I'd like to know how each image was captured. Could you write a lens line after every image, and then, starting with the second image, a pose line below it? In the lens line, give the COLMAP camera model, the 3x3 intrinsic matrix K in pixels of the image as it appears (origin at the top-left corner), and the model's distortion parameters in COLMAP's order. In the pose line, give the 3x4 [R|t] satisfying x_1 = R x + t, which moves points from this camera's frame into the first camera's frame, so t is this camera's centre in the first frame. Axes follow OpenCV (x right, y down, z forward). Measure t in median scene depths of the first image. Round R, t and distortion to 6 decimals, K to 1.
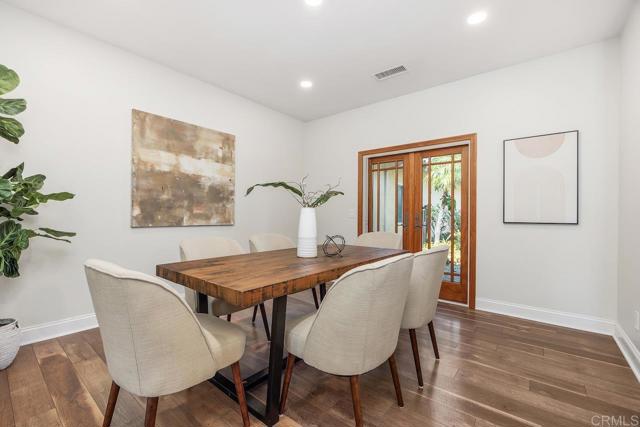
lens RADIAL K [[279.2, 0, 322.3], [0, 279.2, 215.2], [0, 0, 1]] dist [-0.004474, -0.000370]
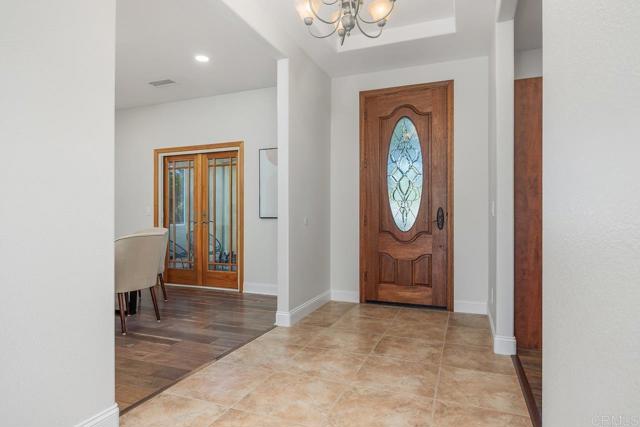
lens RADIAL K [[363.8, 0, 320.4], [0, 363.8, 212.7], [0, 0, 1]] dist [-0.005685, -0.000645]
pose [[0.957701, 0.000631, 0.287766, 0.363496], [0.003931, 0.999876, -0.015274, 0.025580], [-0.287740, 0.015759, 0.957579, -0.469870]]
